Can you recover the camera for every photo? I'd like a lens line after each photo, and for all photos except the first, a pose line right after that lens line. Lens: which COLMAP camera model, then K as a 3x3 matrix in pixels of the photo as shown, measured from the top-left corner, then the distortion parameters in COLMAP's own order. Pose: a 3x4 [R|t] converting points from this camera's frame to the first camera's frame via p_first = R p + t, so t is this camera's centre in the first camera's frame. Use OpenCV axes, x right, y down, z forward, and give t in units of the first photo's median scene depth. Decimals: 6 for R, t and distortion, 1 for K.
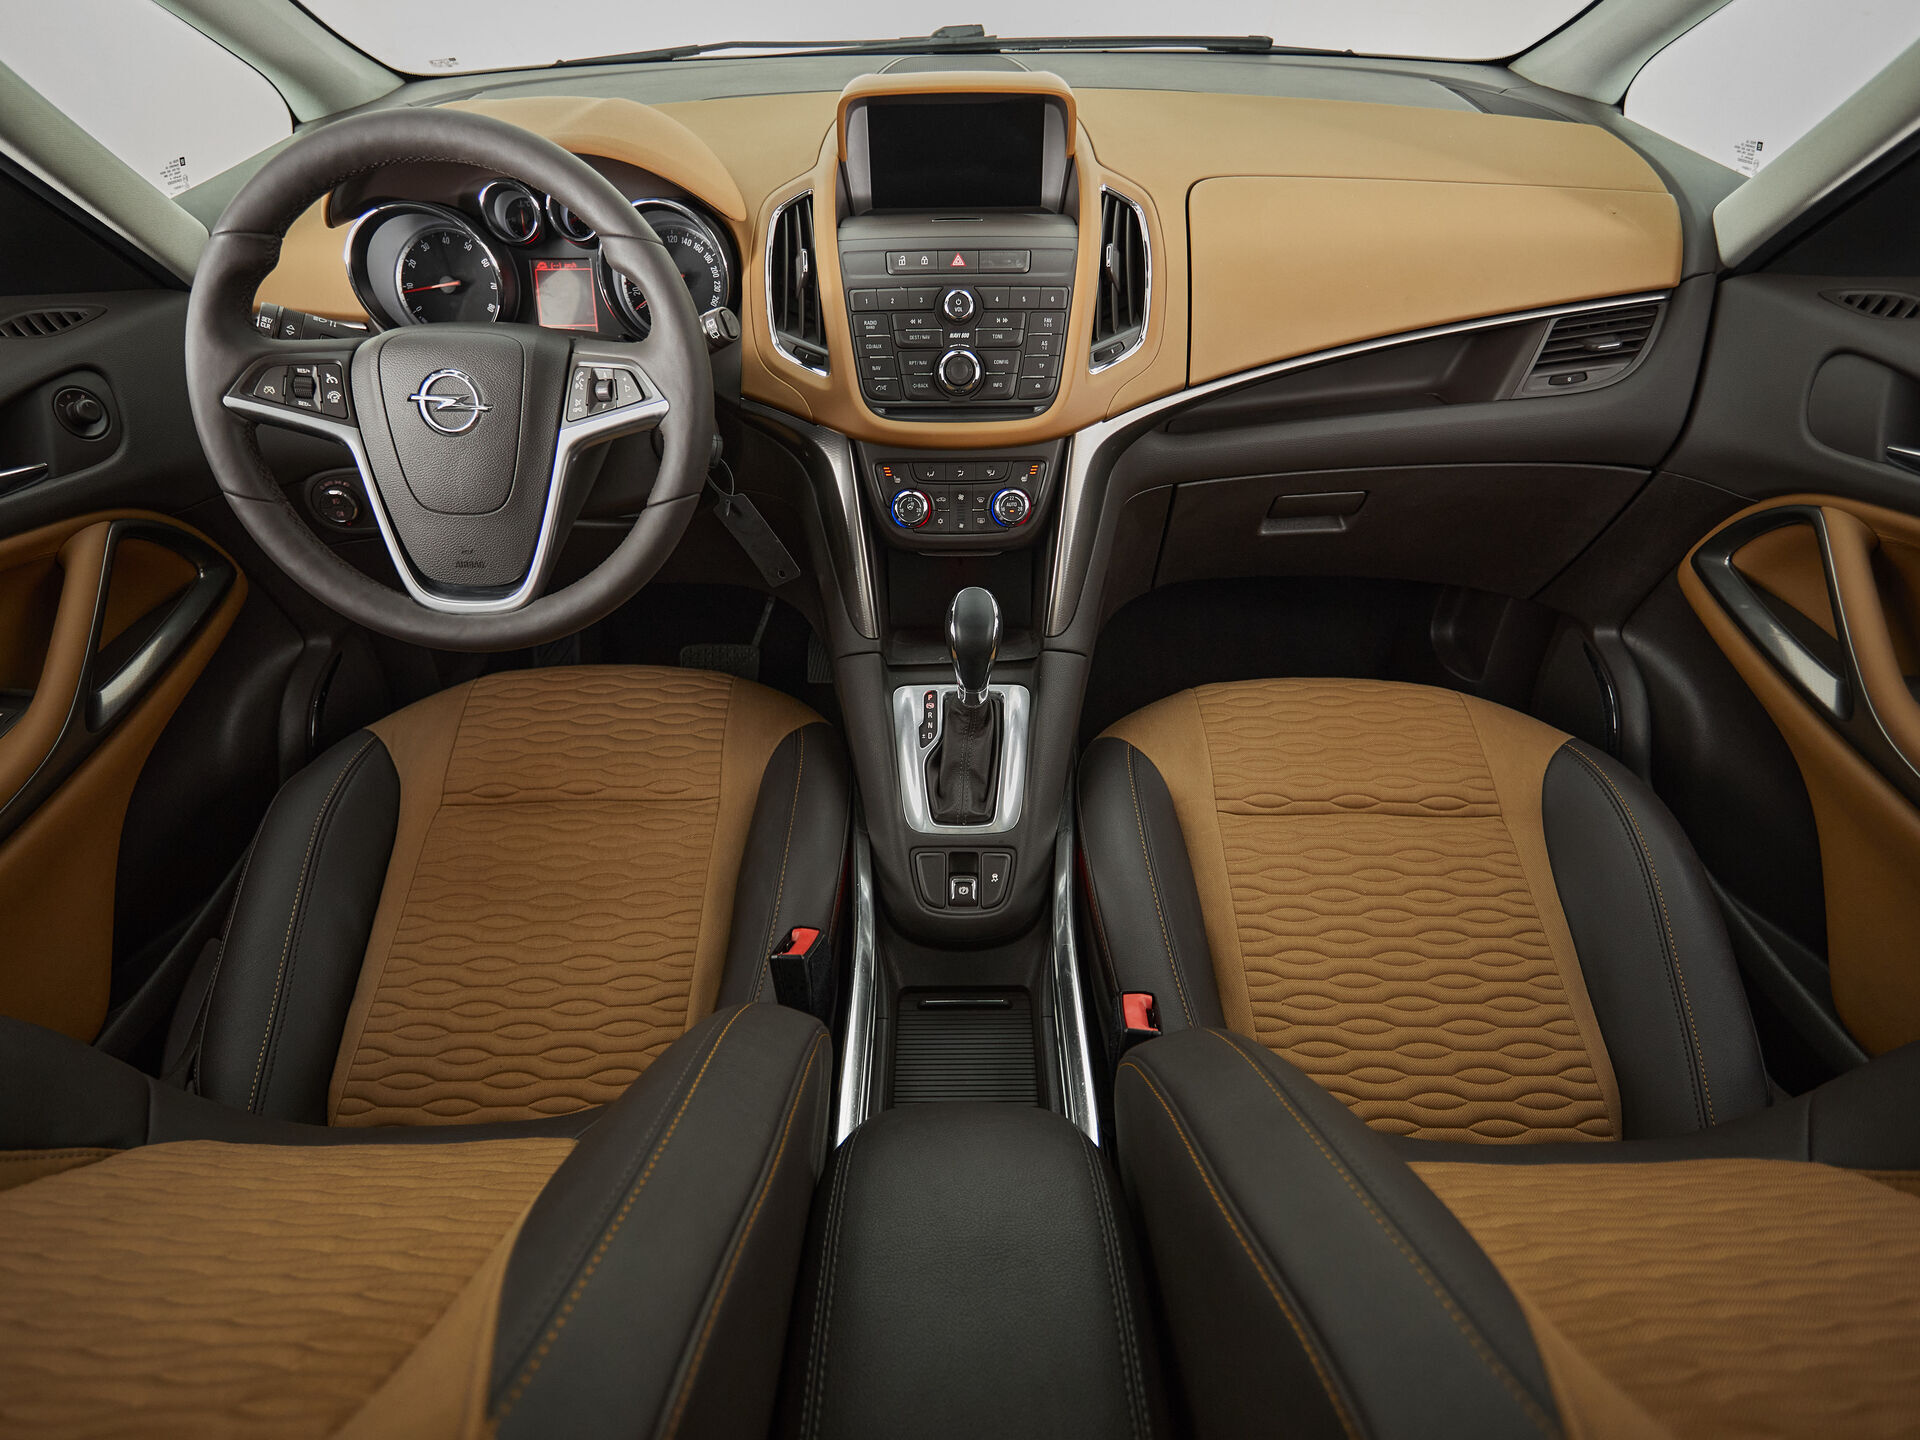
lens RADIAL K [[1041.8, 0, 946.8], [0, 1041.8, 700.0], [0, 0, 1]] dist [-0.000802, -0.000832]
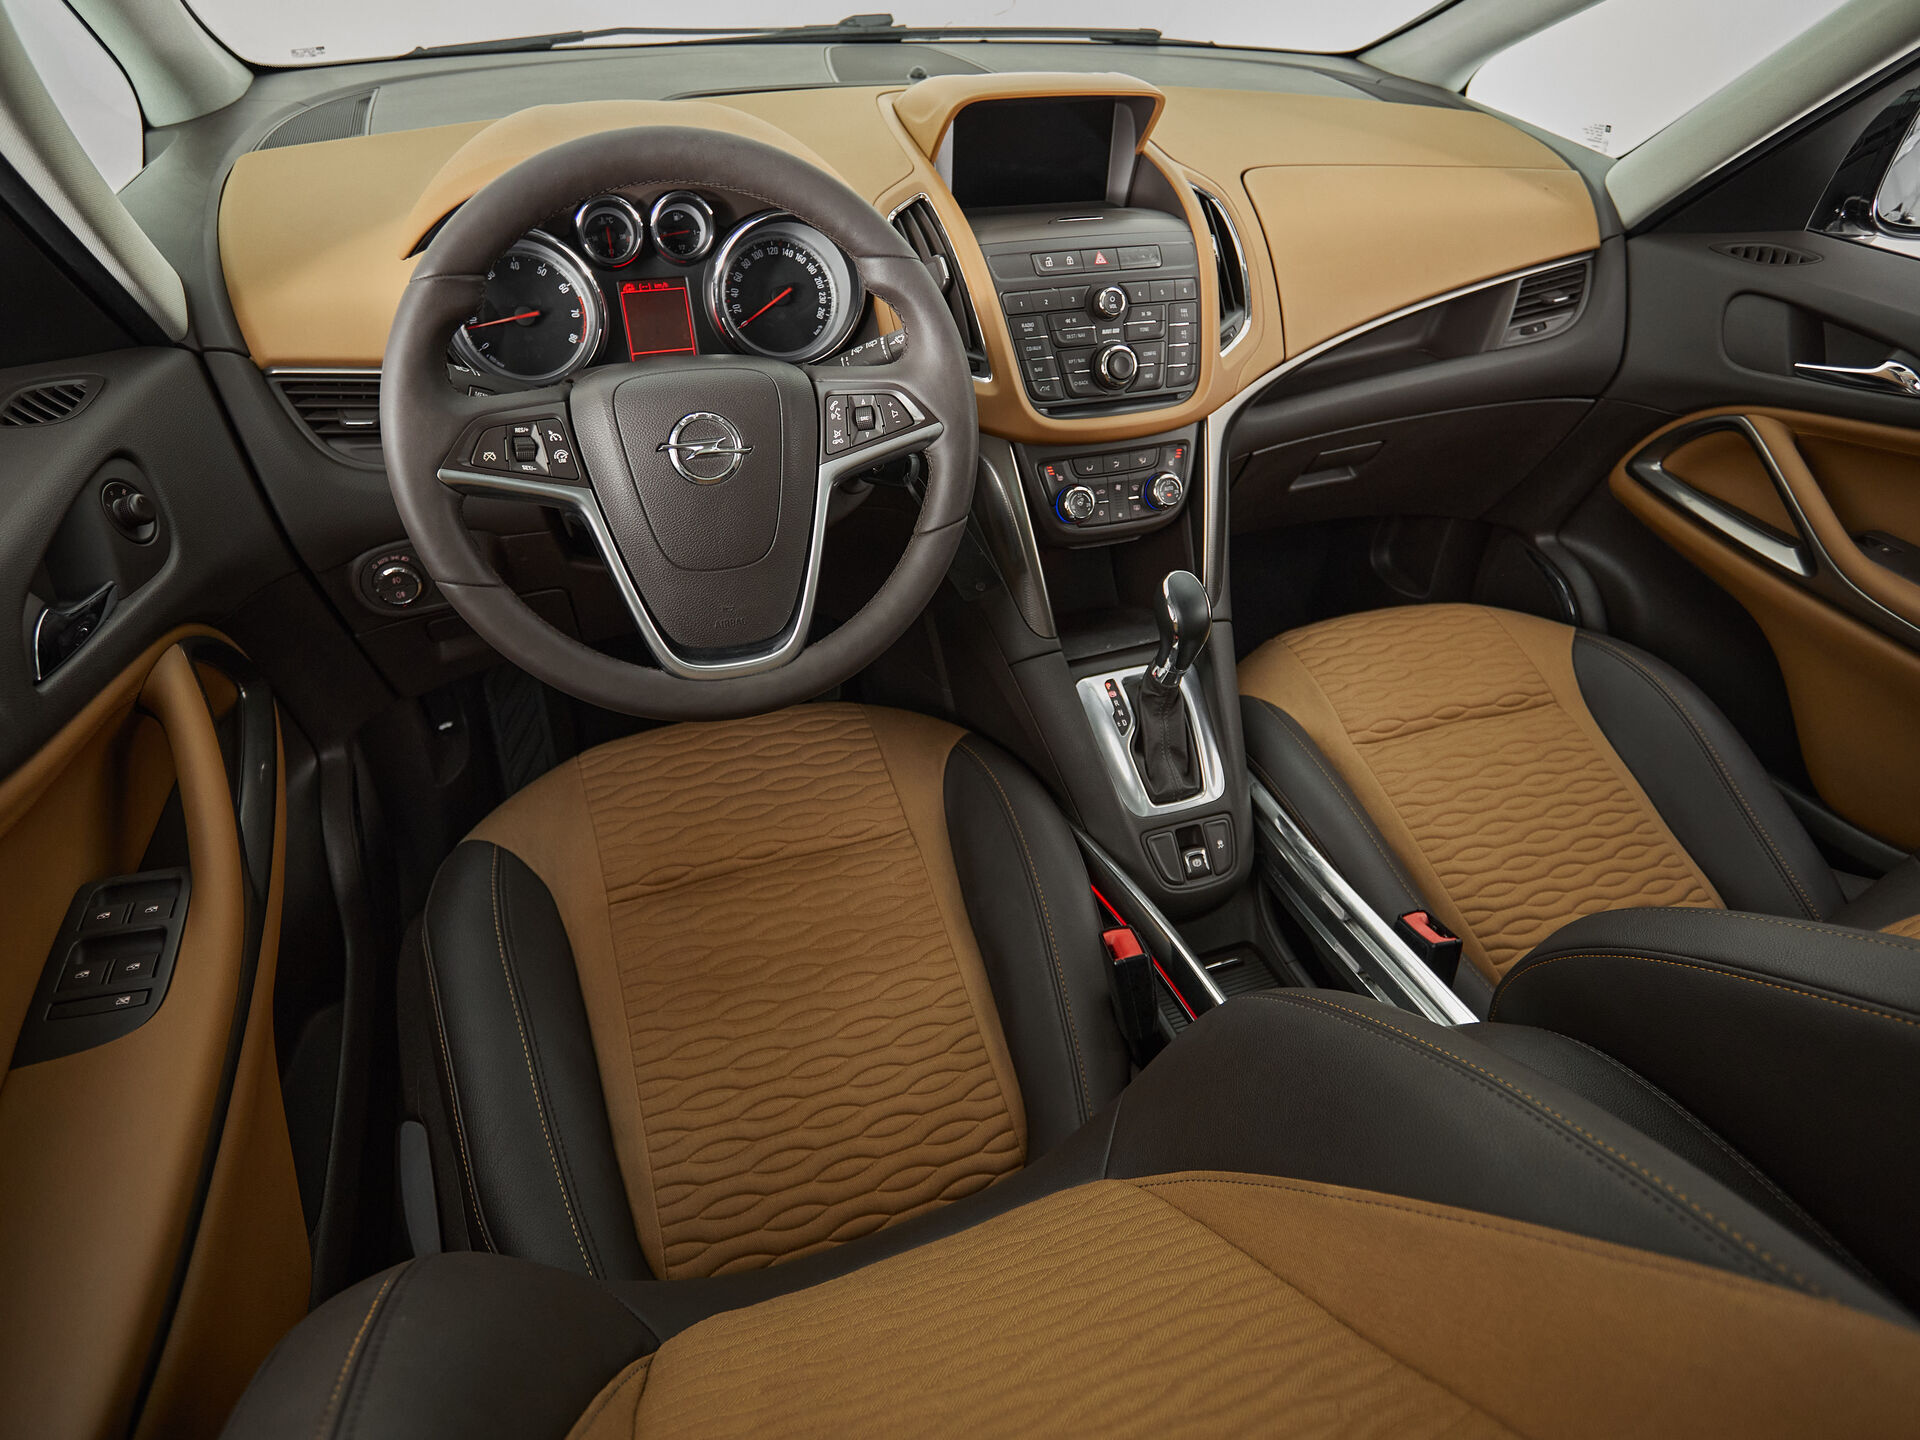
lens RADIAL K [[1077.6, 0, 966.4], [0, 1077.6, 678.0], [0, 0, 1]] dist [-0.001775, 0.000115]
pose [[0.938741, -0.170357, 0.299572, -0.481036], [0.172394, 0.984828, 0.019824, -0.057629], [-0.298404, 0.033035, 0.953868, 0.041544]]
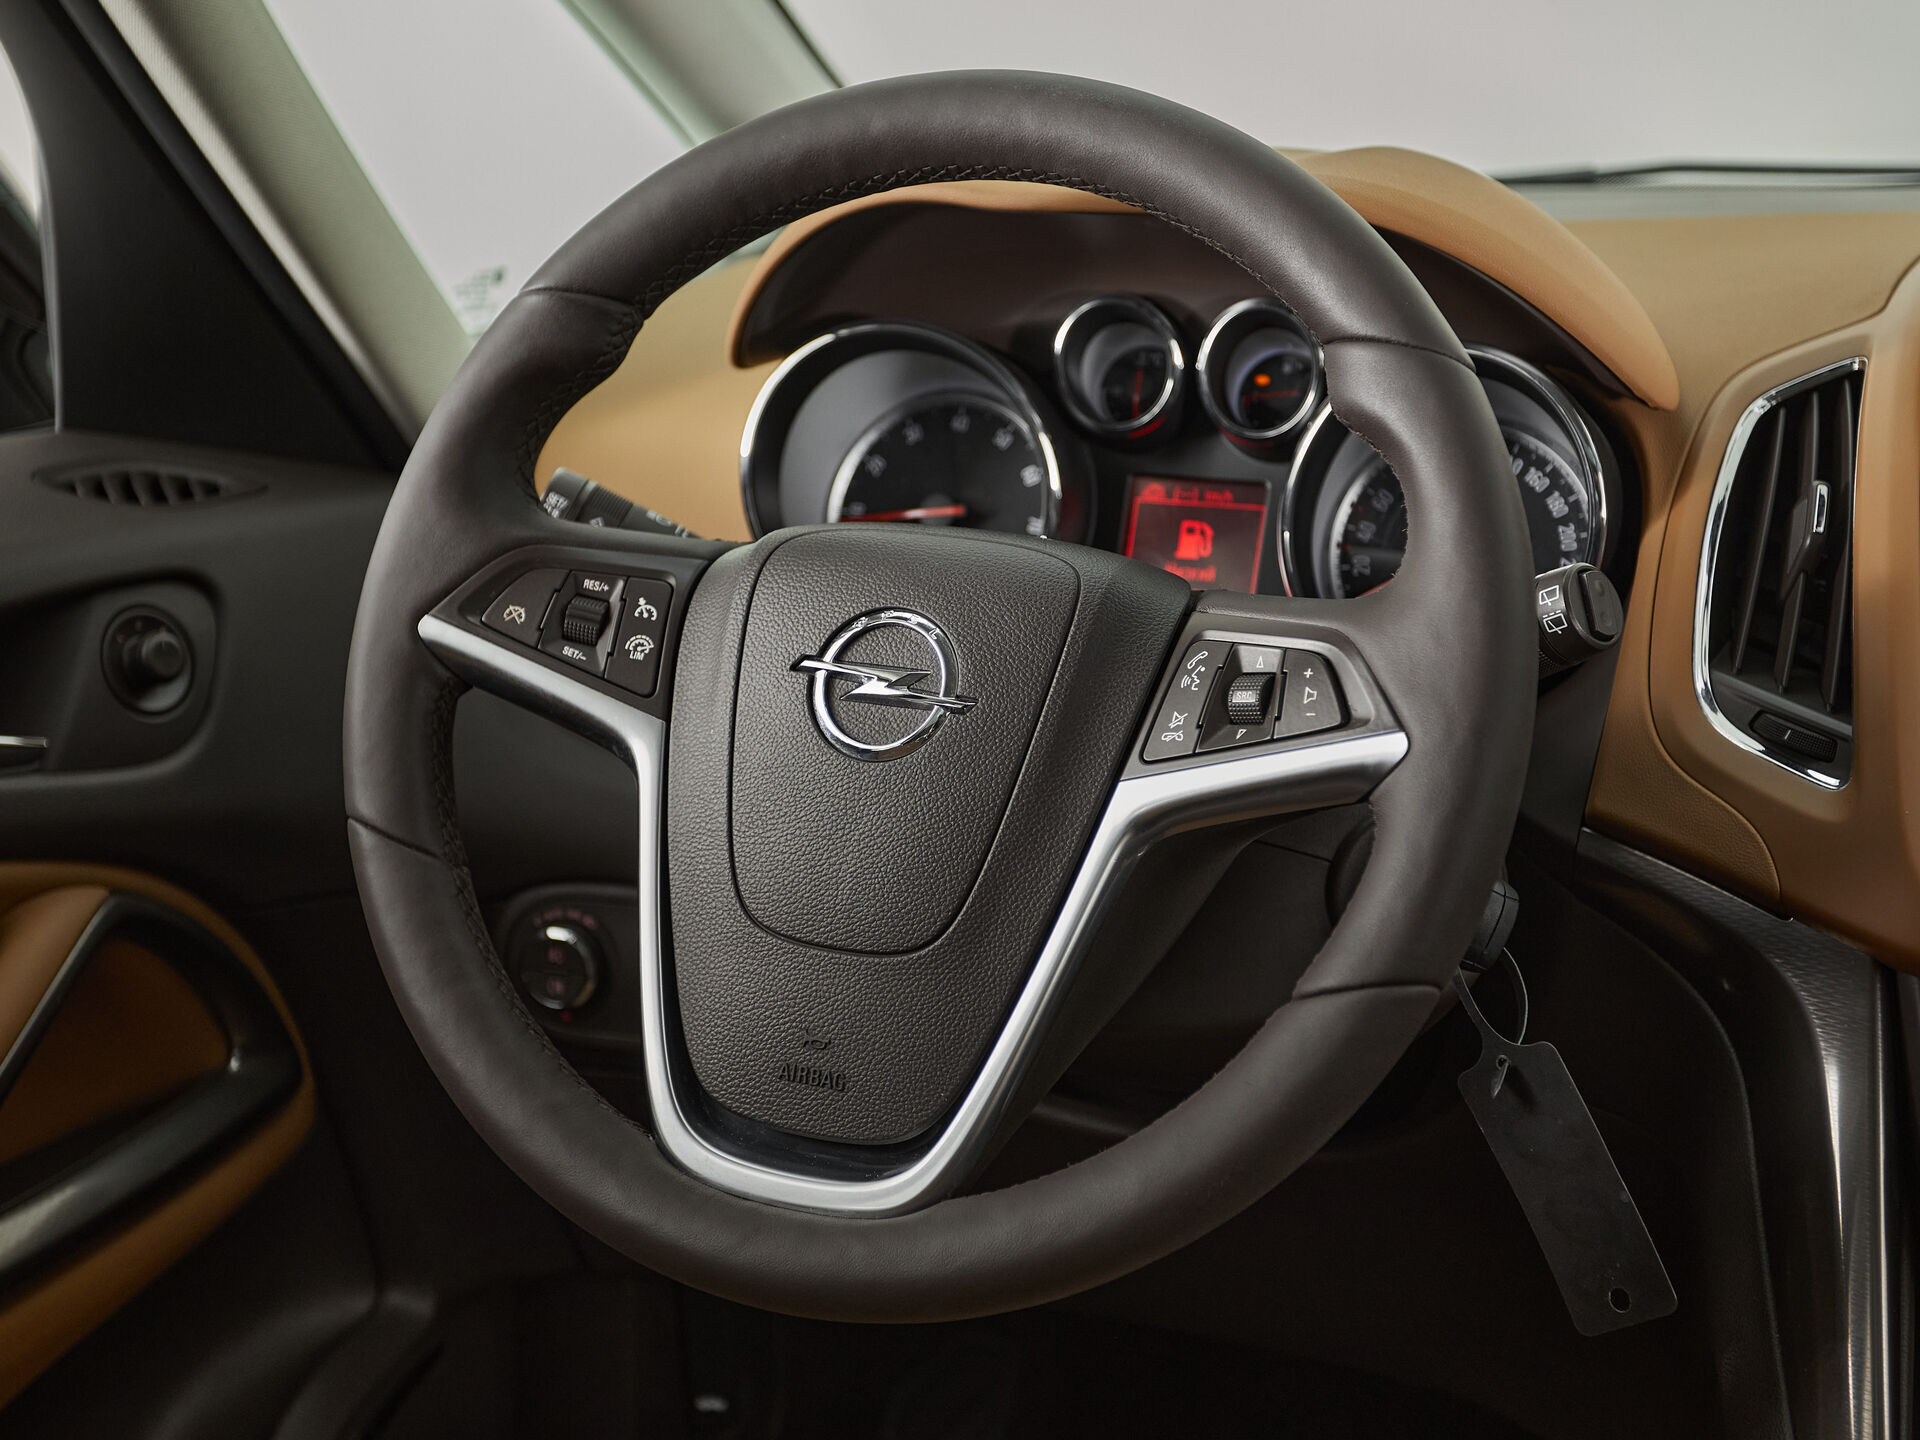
lens RADIAL K [[2709.0, 0, 917.2], [0, 2709.0, 712.7], [0, 0, 1]] dist [0.053113, -0.030020]
pose [[0.910396, 0.106073, -0.399910, -0.031049], [-0.263362, 0.894037, -0.362407, 0.089116], [0.319093, 0.435254, 0.841863, 0.094147]]
